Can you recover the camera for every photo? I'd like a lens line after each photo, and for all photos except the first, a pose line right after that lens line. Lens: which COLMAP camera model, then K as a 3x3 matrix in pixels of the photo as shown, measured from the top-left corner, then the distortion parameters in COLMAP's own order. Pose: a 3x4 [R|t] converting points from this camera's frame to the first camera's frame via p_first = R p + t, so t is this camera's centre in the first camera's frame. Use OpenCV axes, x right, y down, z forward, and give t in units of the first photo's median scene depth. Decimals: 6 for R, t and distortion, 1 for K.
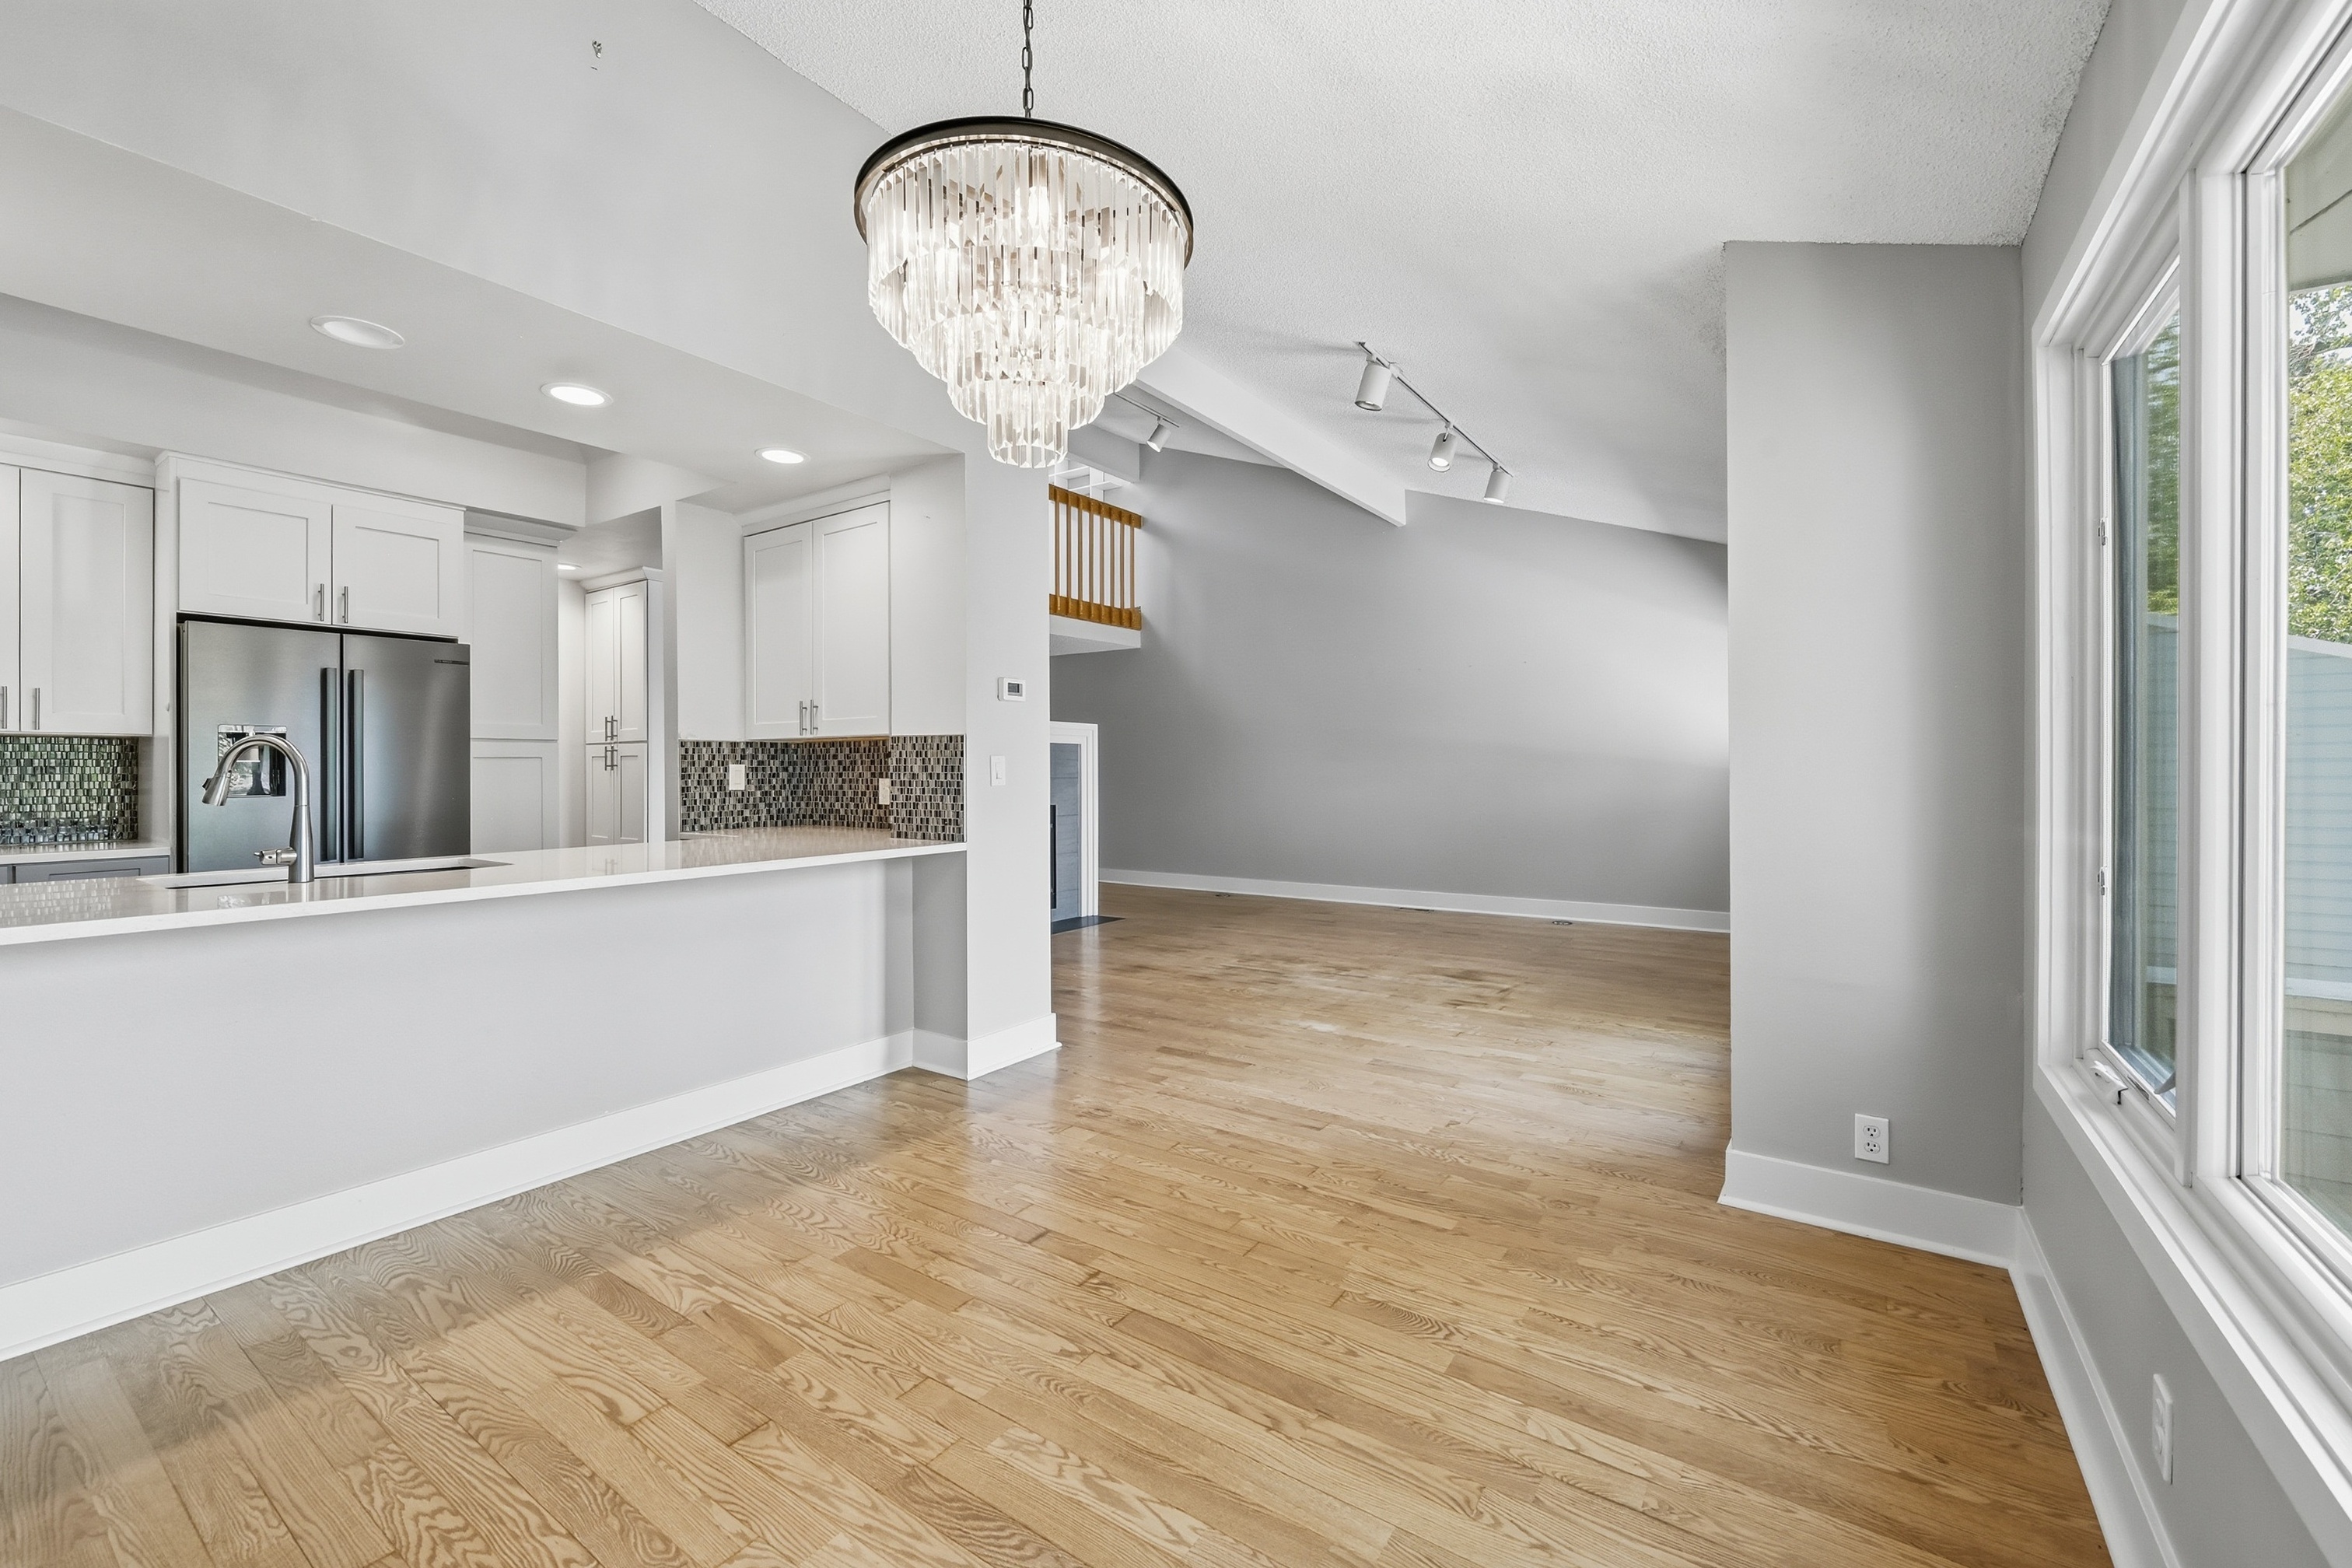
lens RADIAL K [[948.8, 0, 1173.1], [0, 948.8, 769.2], [0, 0, 1]] dist [-0.002072, 0.000154]
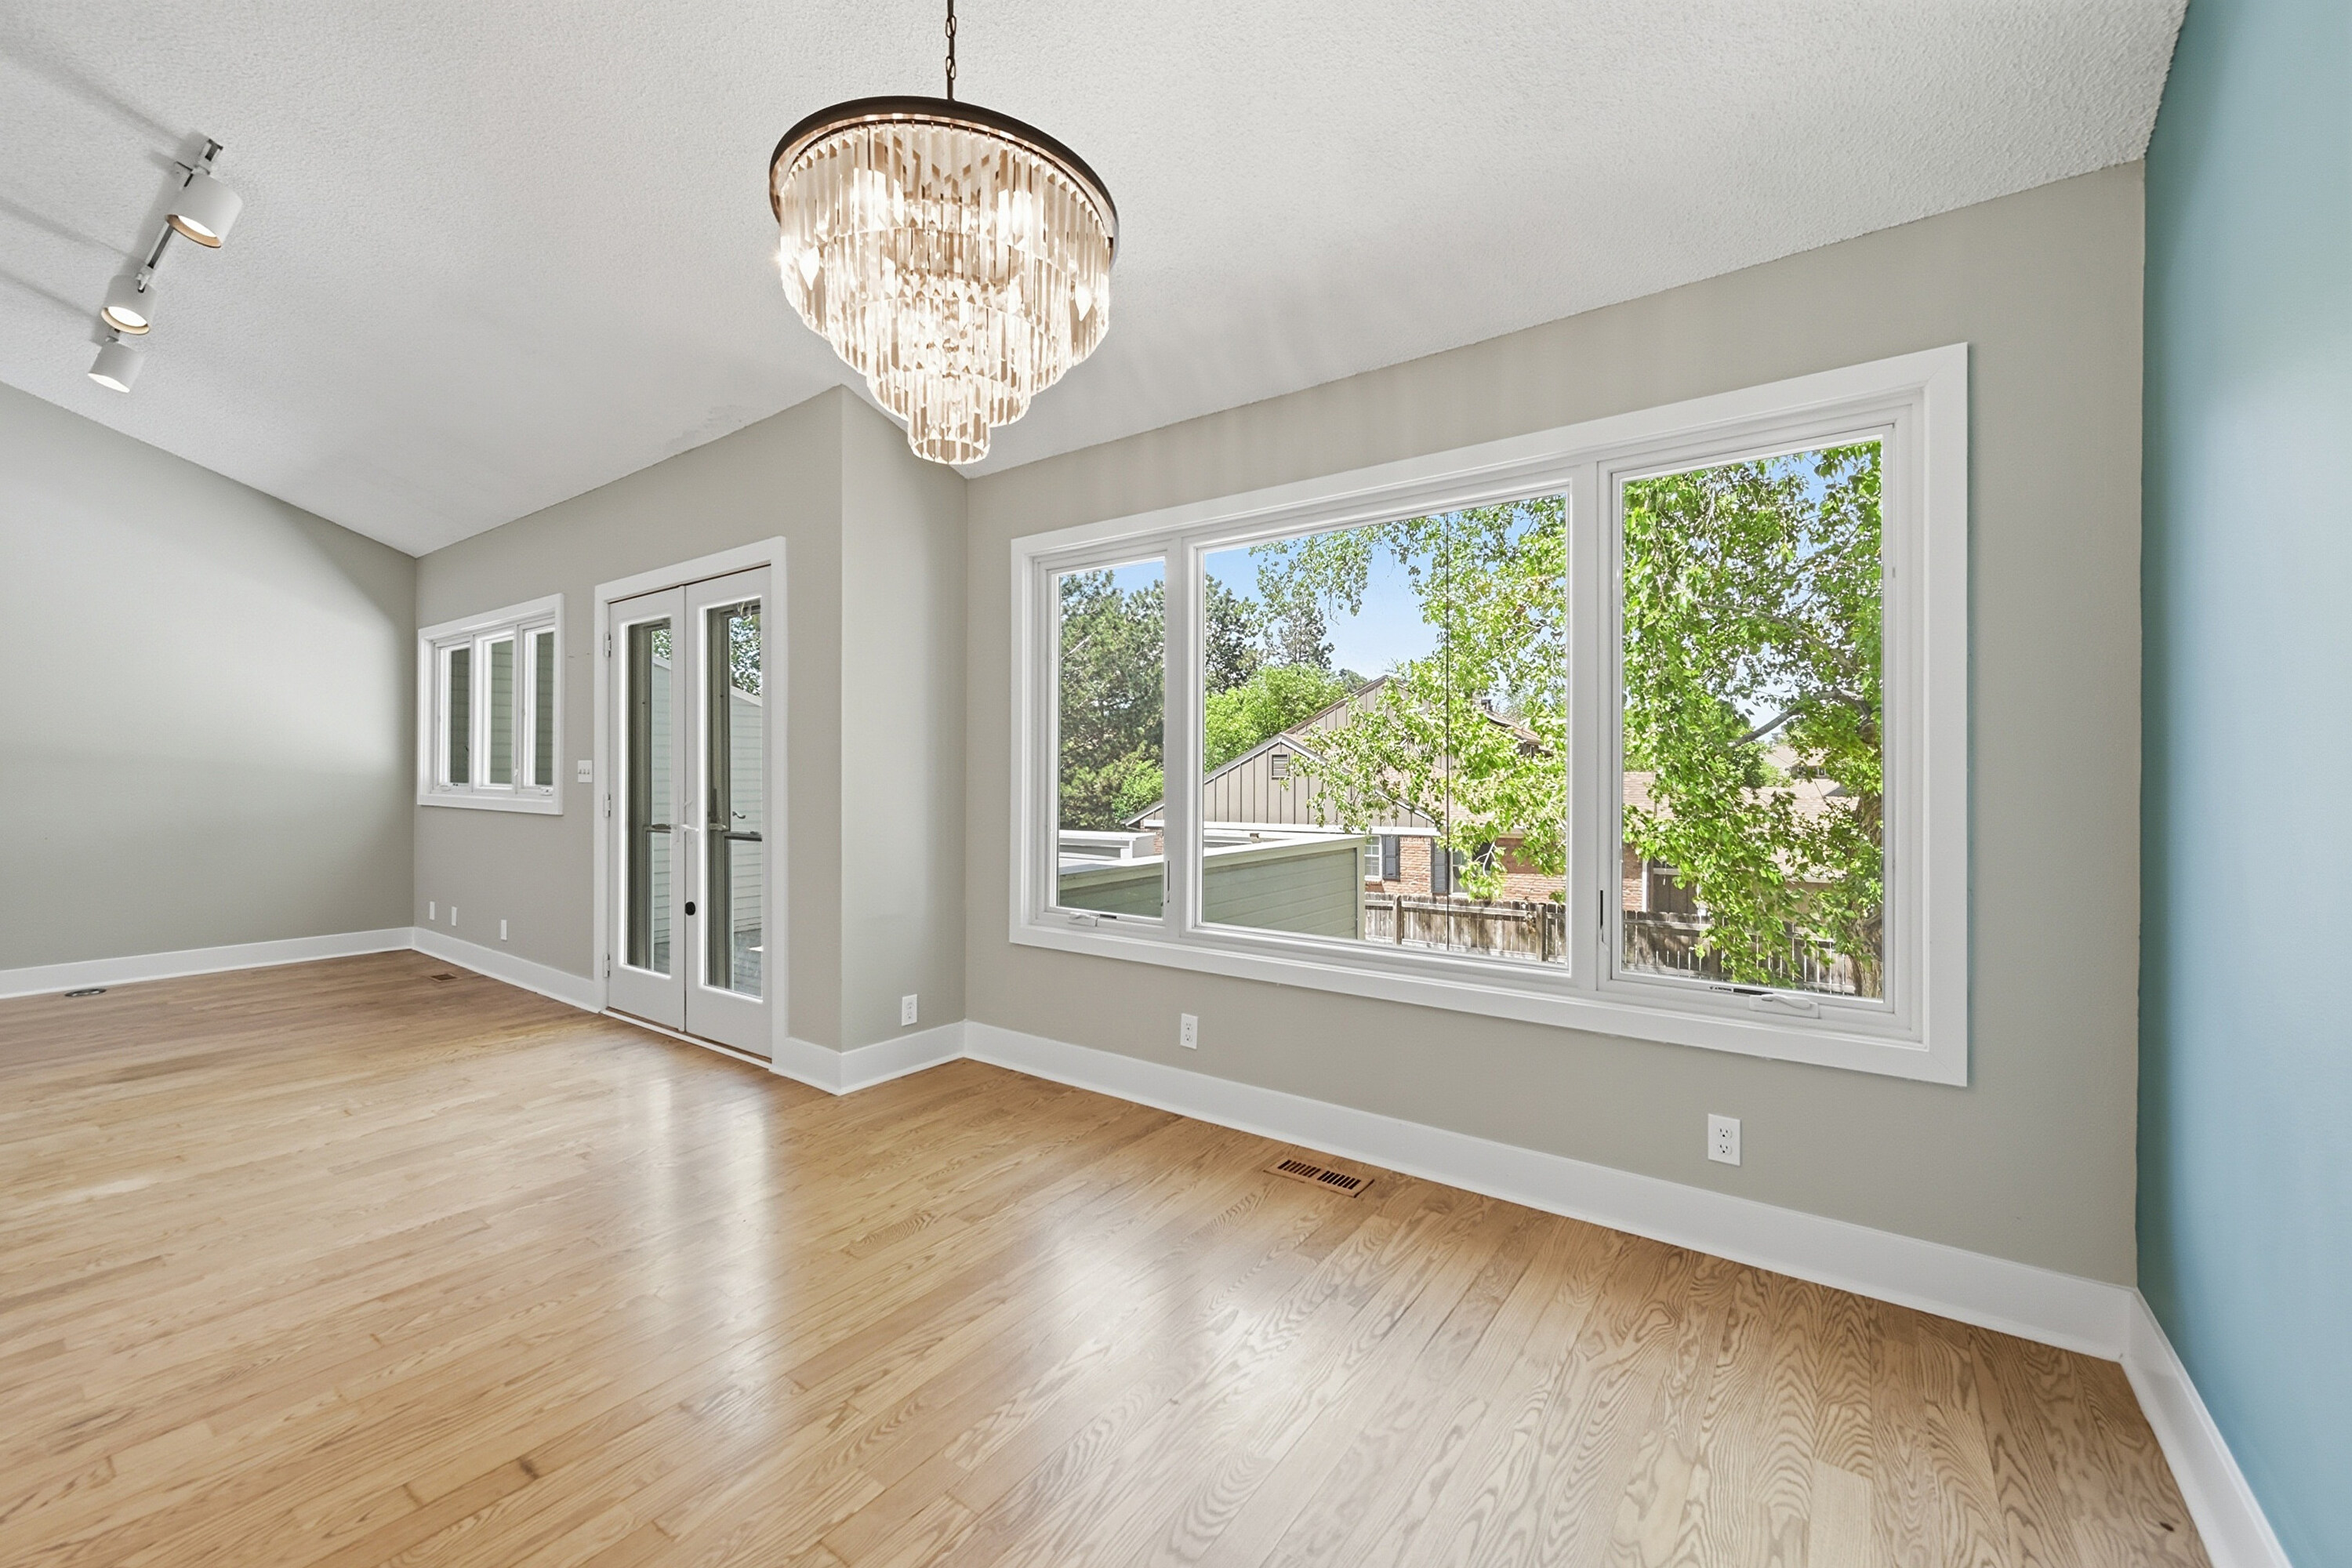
lens RADIAL K [[937.8, 0, 1168.8], [0, 937.8, 773.3], [0, 0, 1]] dist [-0.000156, -0.000013]
pose [[0.027309, 0.001912, 0.999625, -0.505683], [0.001559, 0.999997, -0.001955, 0.002681], [-0.999626, 0.001612, 0.027306, 0.337585]]
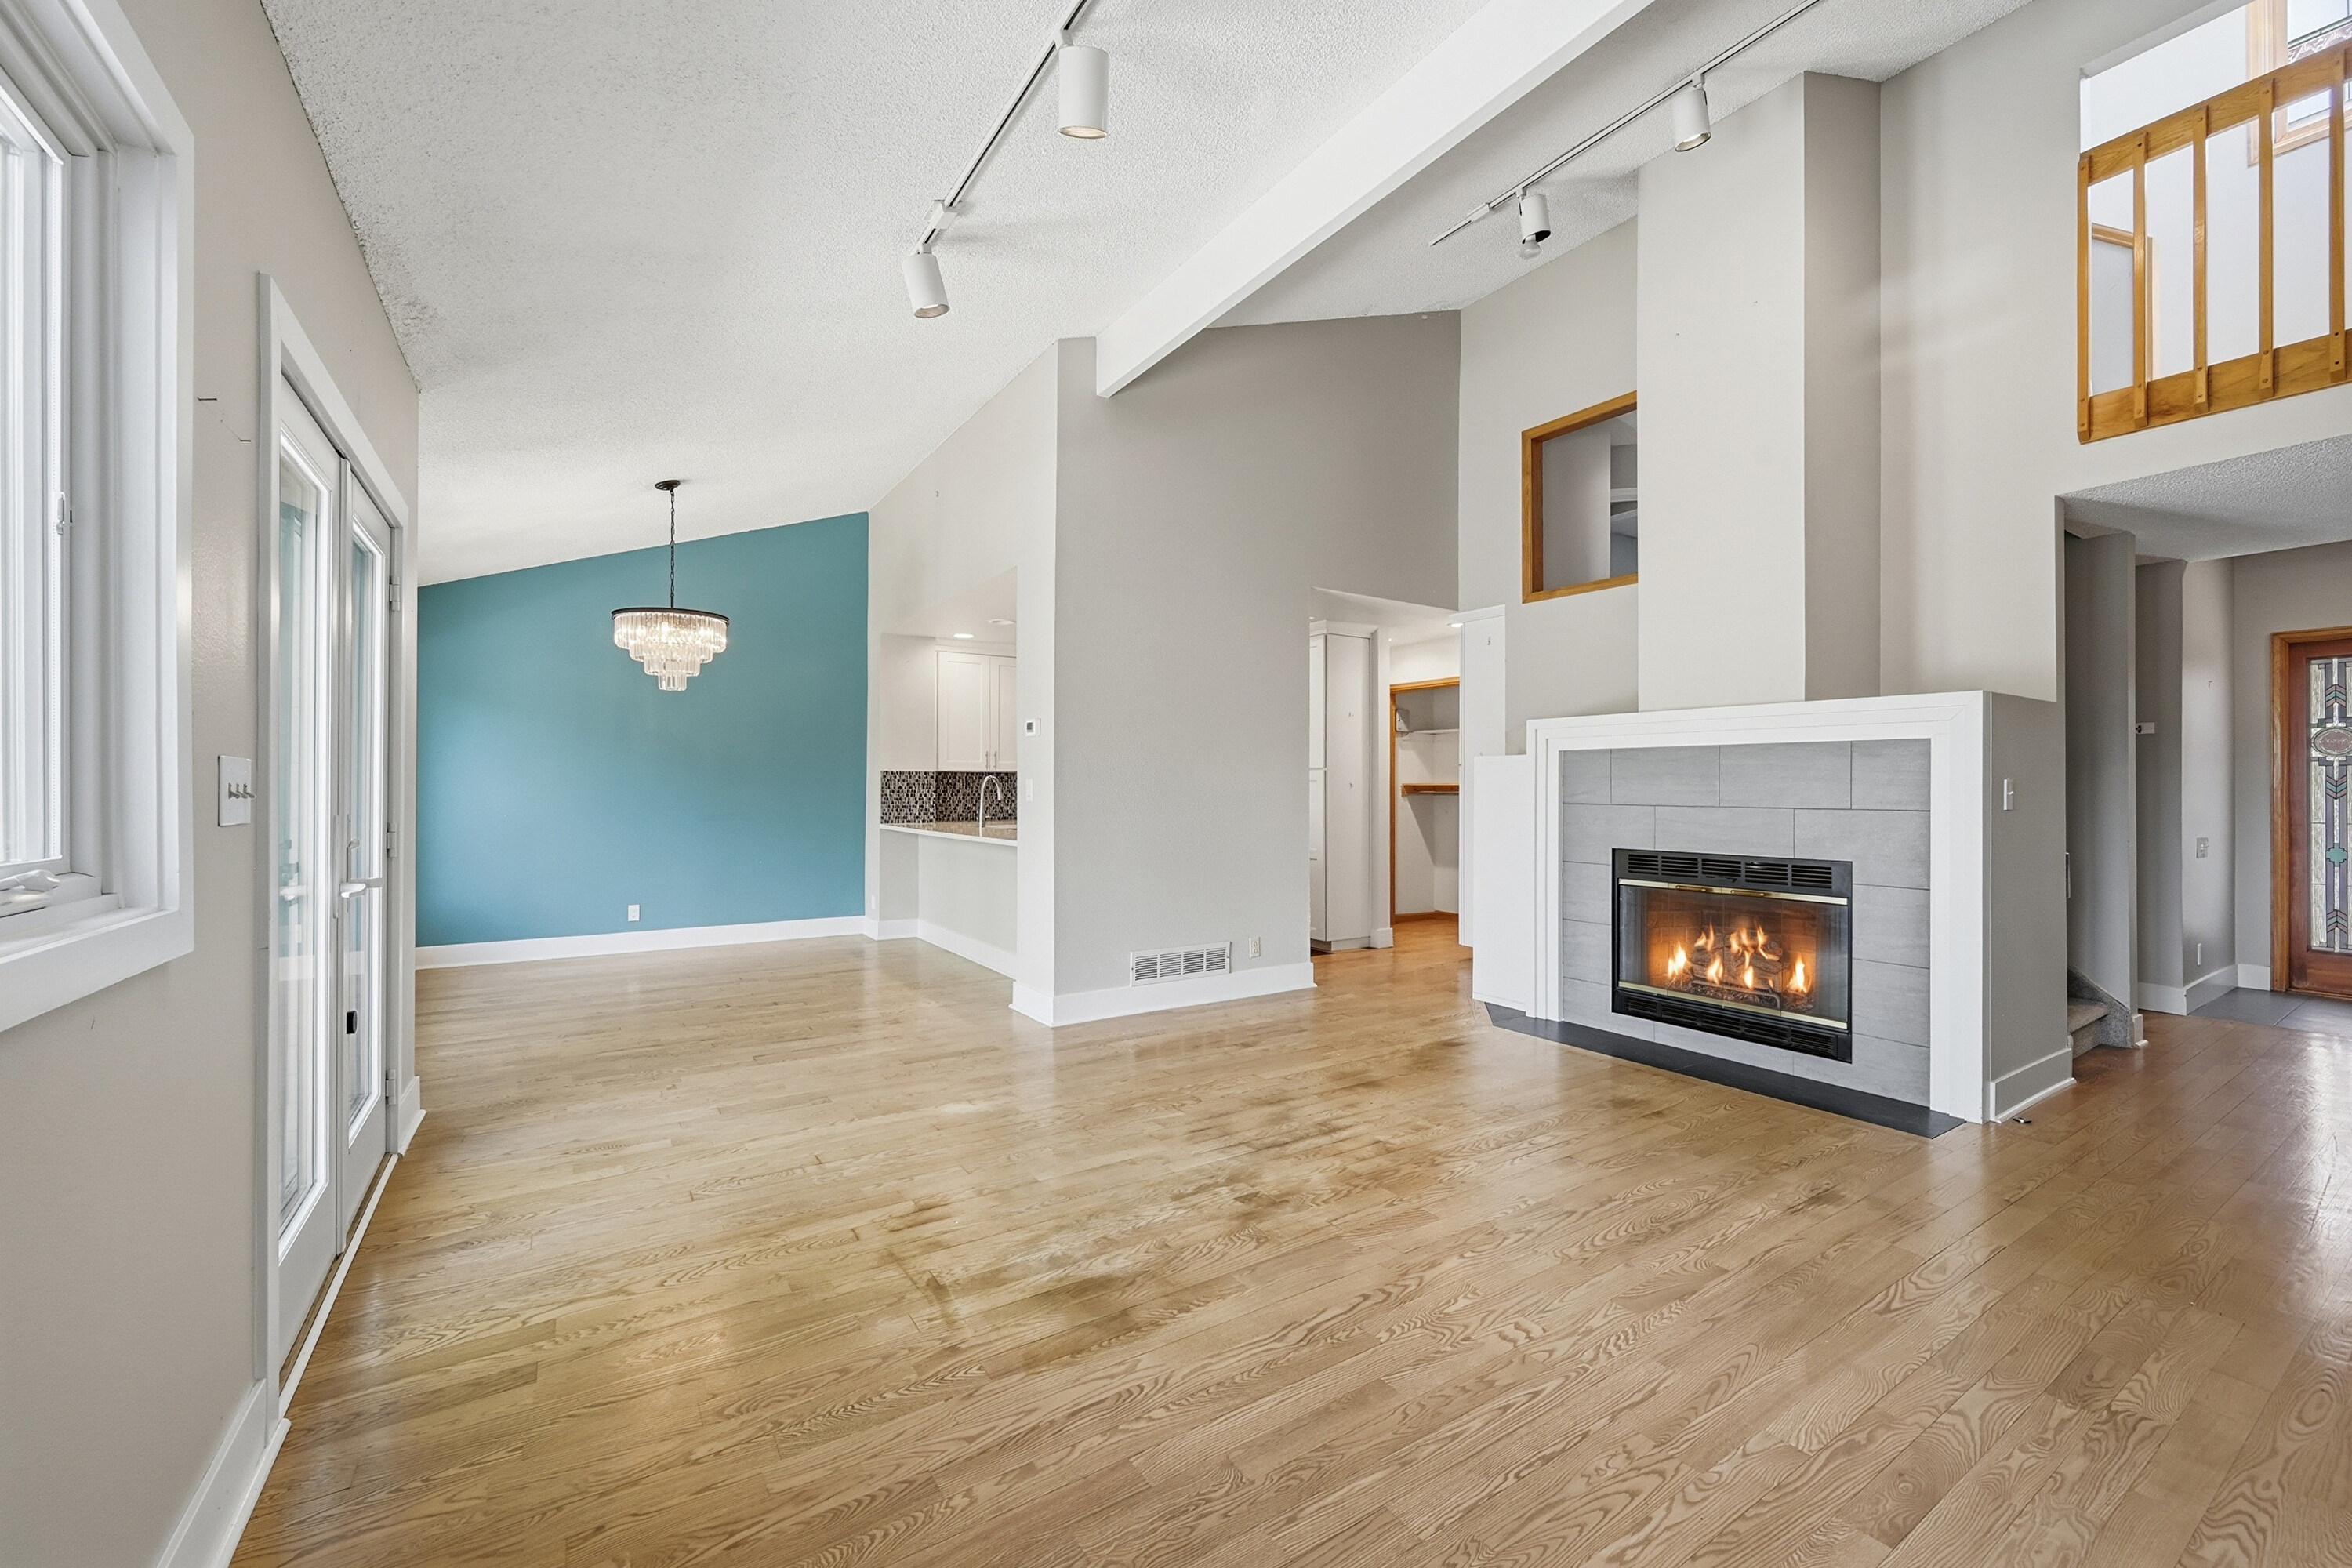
lens RADIAL K [[928.9, 0, 1169.3], [0, 928.9, 787.7], [0, 0, 1]] dist [-0.002829, -0.000268]
pose [[-0.379324, 0.002120, -0.925262, 0.949298], [-0.002010, 0.999993, 0.003115, -0.006493], [0.925262, 0.003041, -0.379317, 1.687731]]
